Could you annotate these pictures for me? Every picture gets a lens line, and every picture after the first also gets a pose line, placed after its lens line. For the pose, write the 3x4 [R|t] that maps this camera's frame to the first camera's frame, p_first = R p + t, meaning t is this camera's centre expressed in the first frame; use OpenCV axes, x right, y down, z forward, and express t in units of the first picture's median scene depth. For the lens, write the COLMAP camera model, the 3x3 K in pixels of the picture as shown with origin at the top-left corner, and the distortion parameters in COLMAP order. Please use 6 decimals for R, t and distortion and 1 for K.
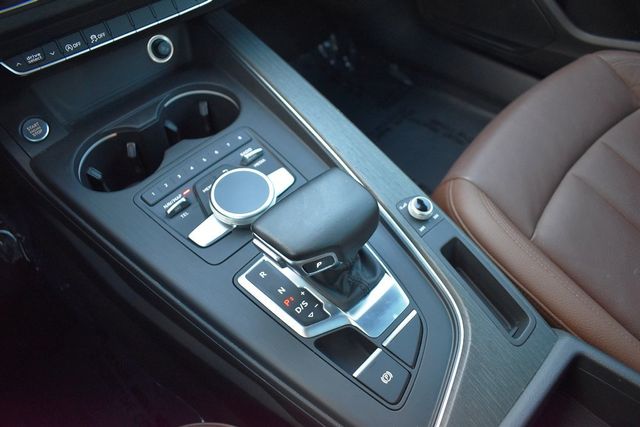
lens RADIAL K [[499.5, 0, 331.3], [0, 499.5, 212.8], [0, 0, 1]] dist [-0.097371, 0.015813]
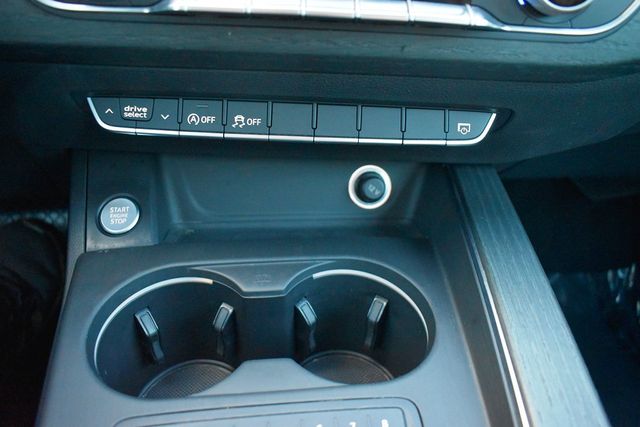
lens RADIAL K [[499.5, 0, 316.6], [0, 499.5, 214.5], [0, 0, 1]] dist [-0.097371, 0.015813]
pose [[0.770245, 0.390361, -0.504322, -0.083132], [-0.520146, 0.842087, -0.142611, -0.220393], [0.369013, 0.372167, 0.851658, 0.546081]]
